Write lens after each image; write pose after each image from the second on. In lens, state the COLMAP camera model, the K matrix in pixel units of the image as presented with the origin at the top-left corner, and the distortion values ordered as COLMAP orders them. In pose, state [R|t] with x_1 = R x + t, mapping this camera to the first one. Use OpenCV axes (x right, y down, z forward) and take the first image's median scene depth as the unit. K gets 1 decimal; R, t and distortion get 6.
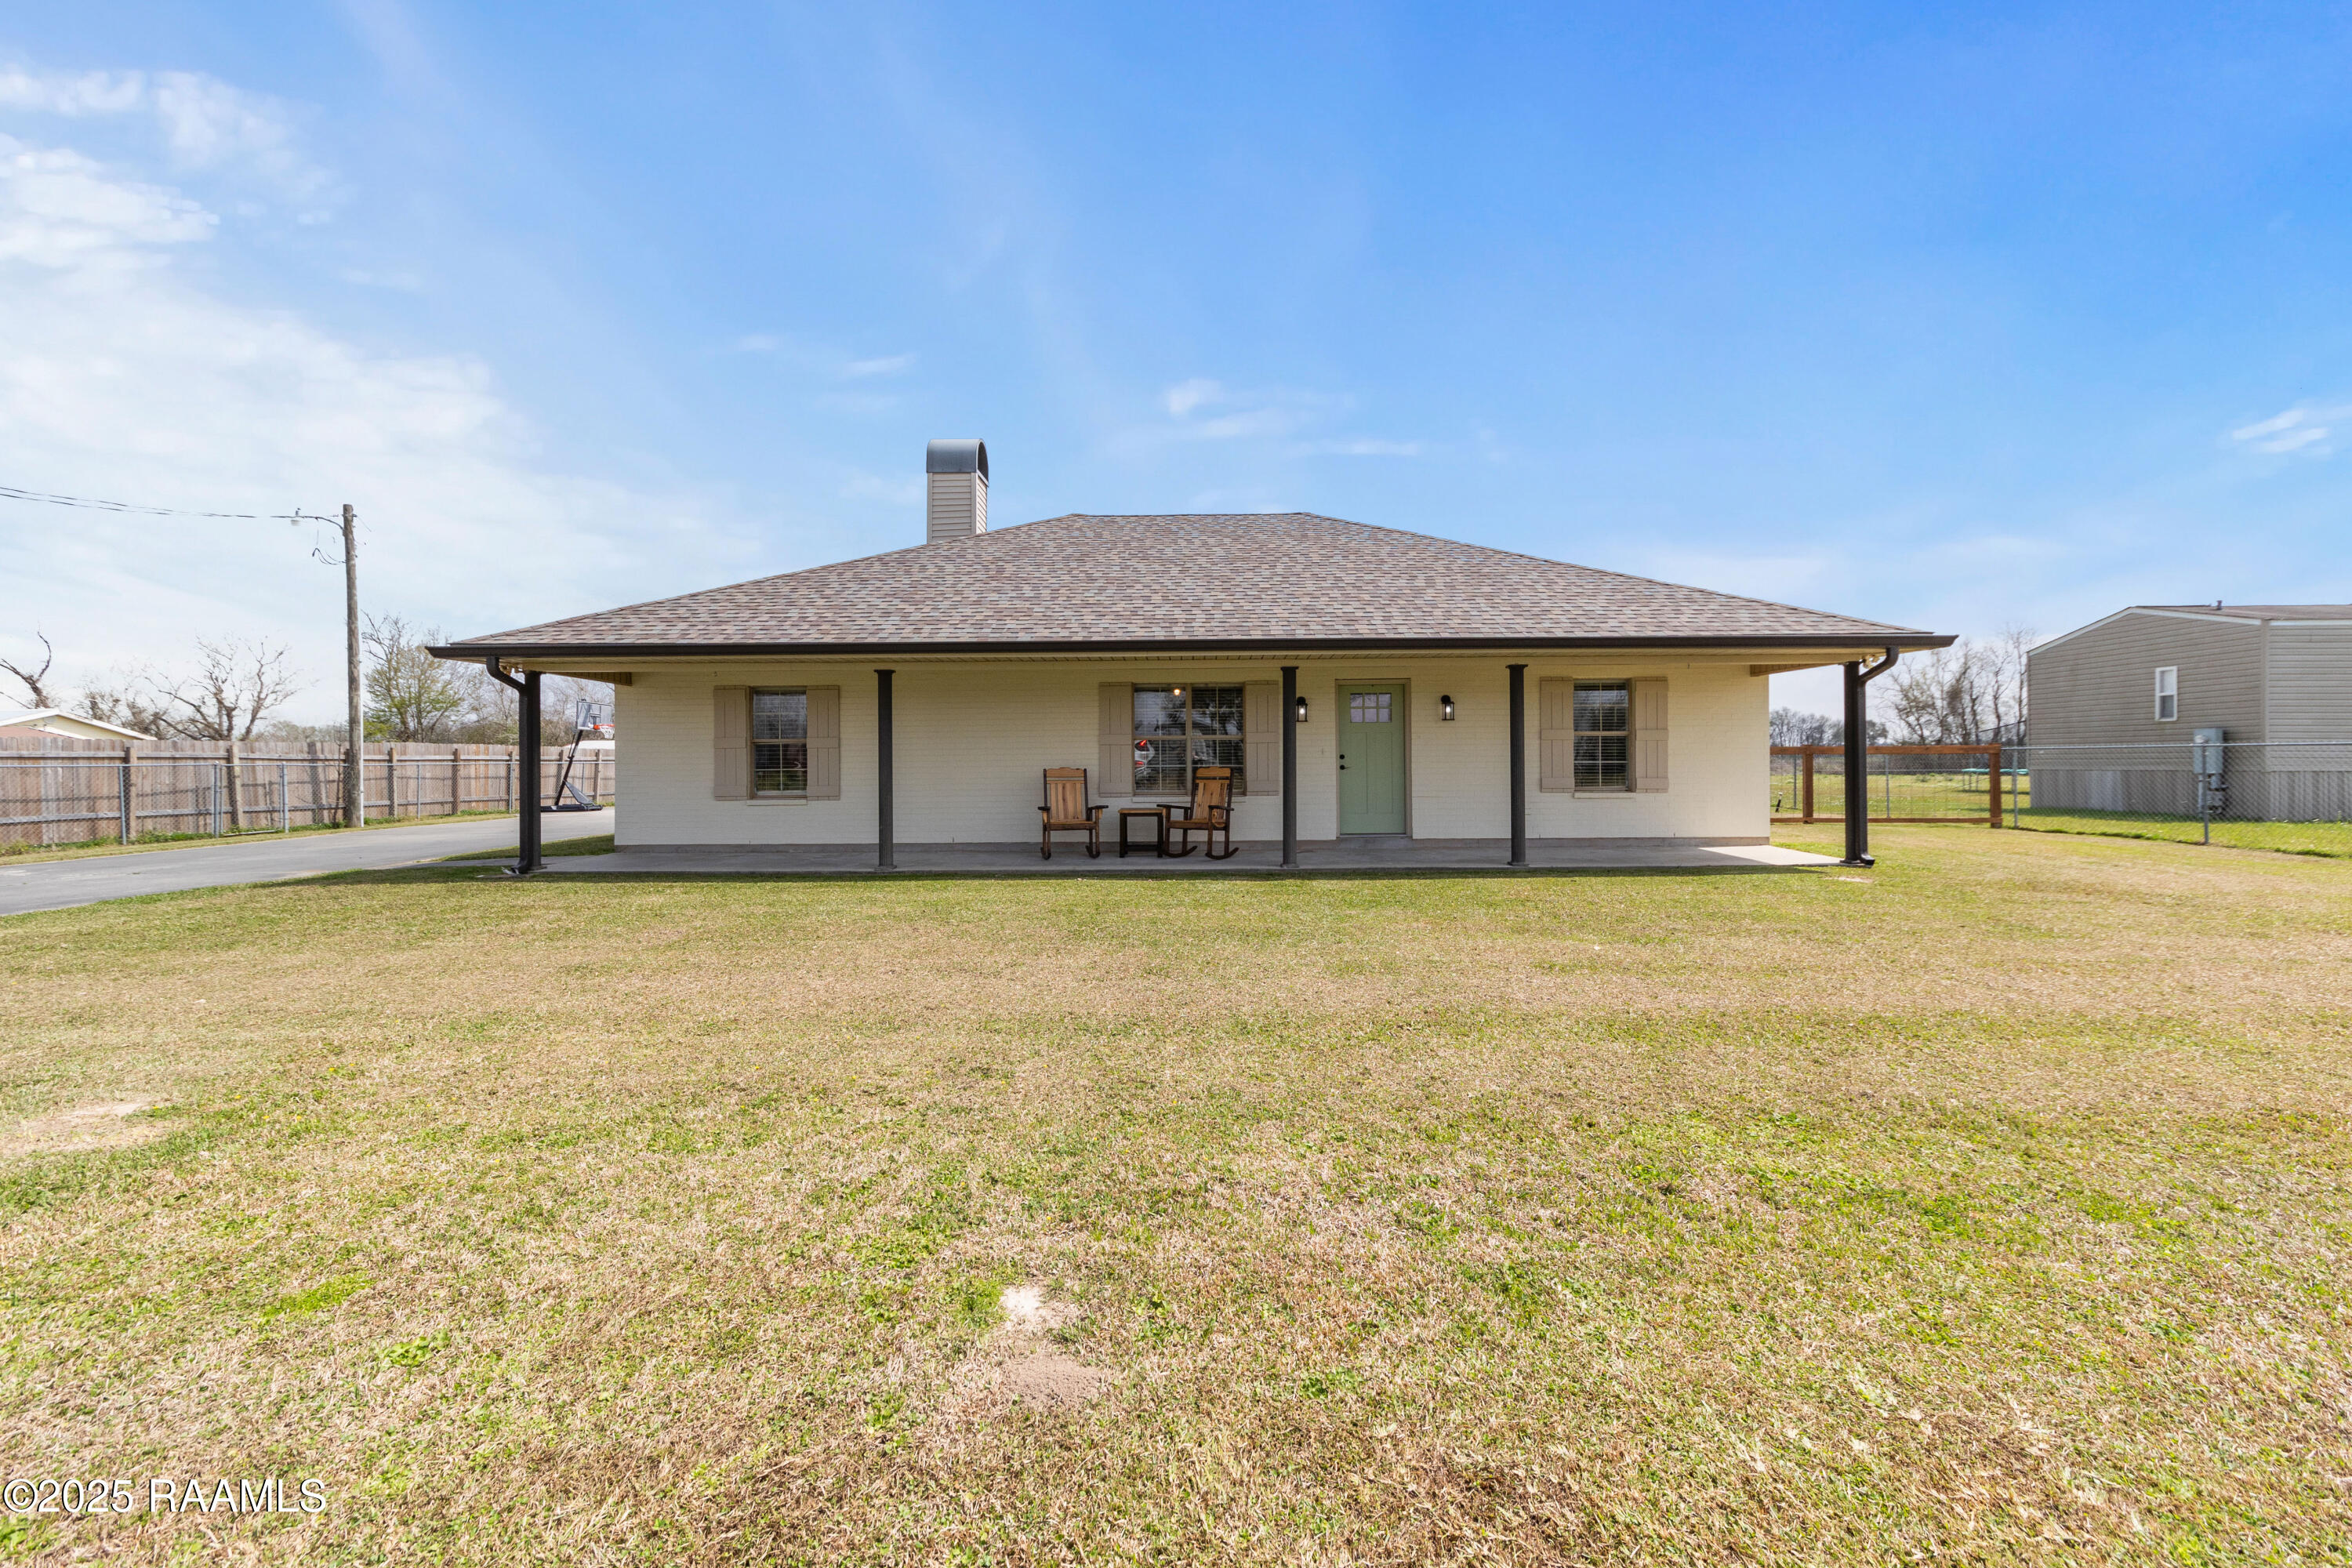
lens RADIAL K [[927.2, 0, 1172.8], [0, 927.2, 765.4], [0, 0, 1]] dist [-0.002043, -0.000059]
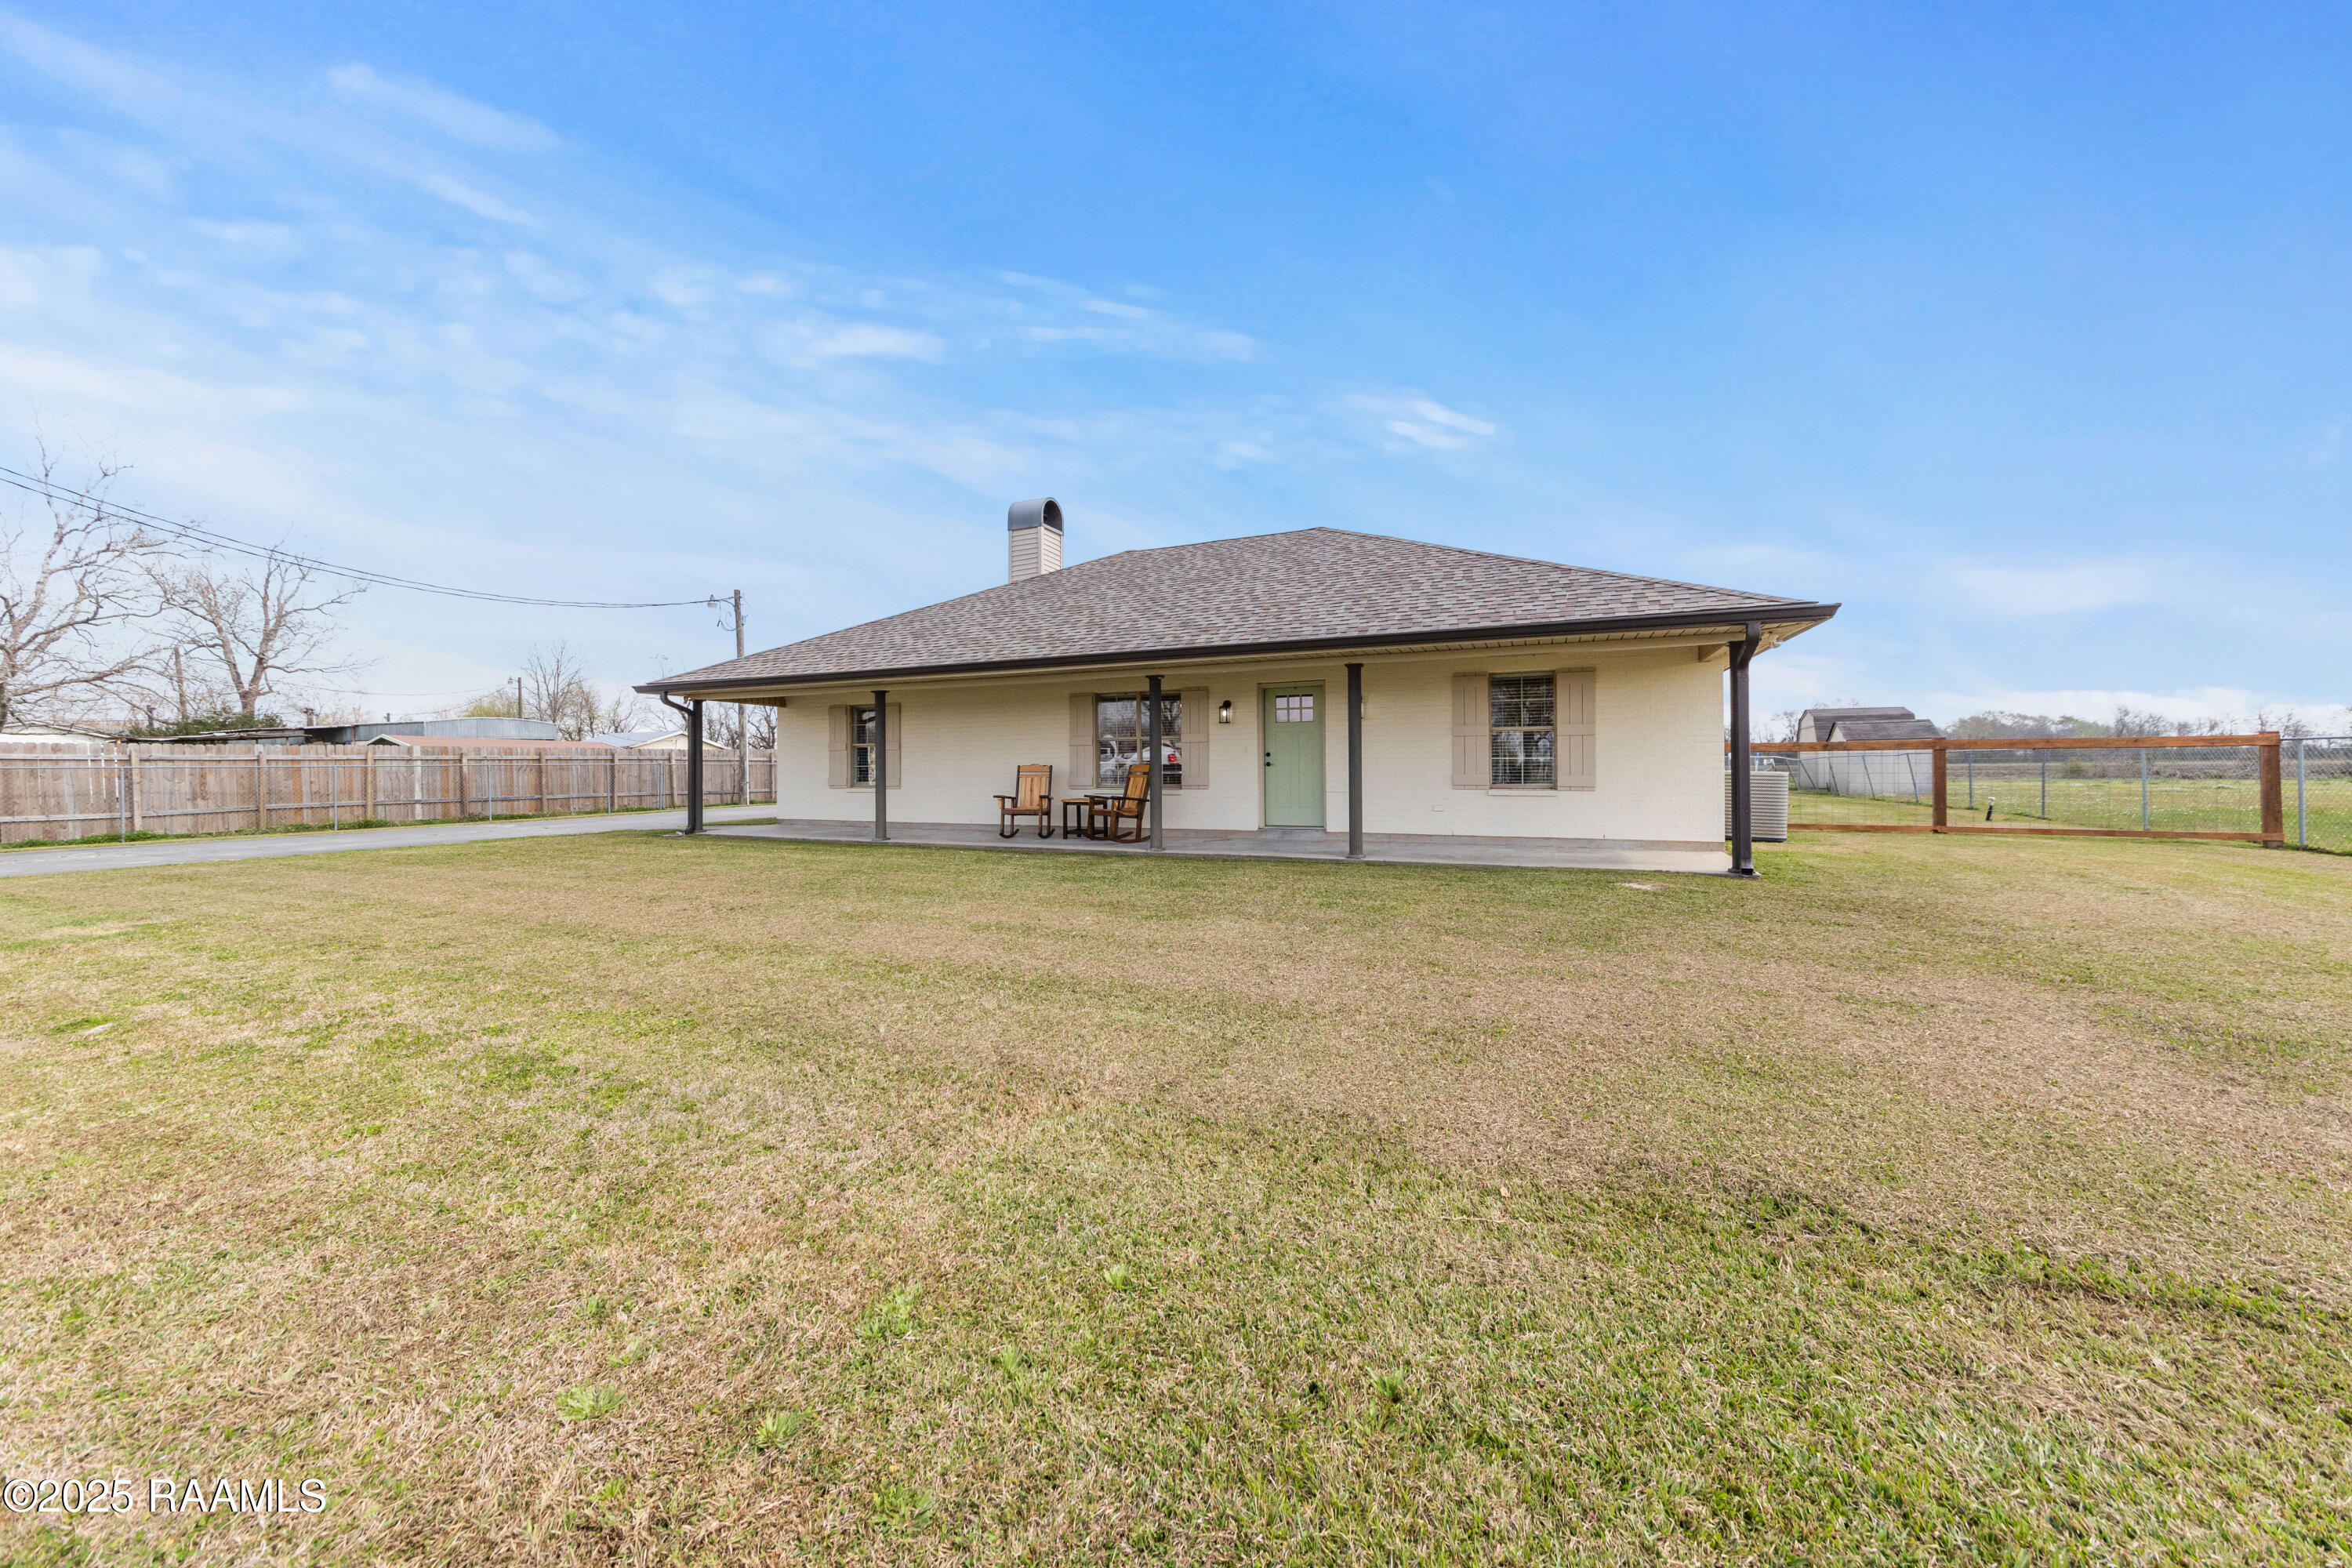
lens RADIAL K [[829.4, 0, 1169.2], [0, 829.4, 765.3], [0, 0, 1]] dist [-0.000030, 0.000148]
pose [[0.920285, -0.000357, -0.391250, 0.465686], [0.000448, 1.000000, 0.000141, 0.003534], [0.391249, -0.000305, 0.920285, 0.065622]]
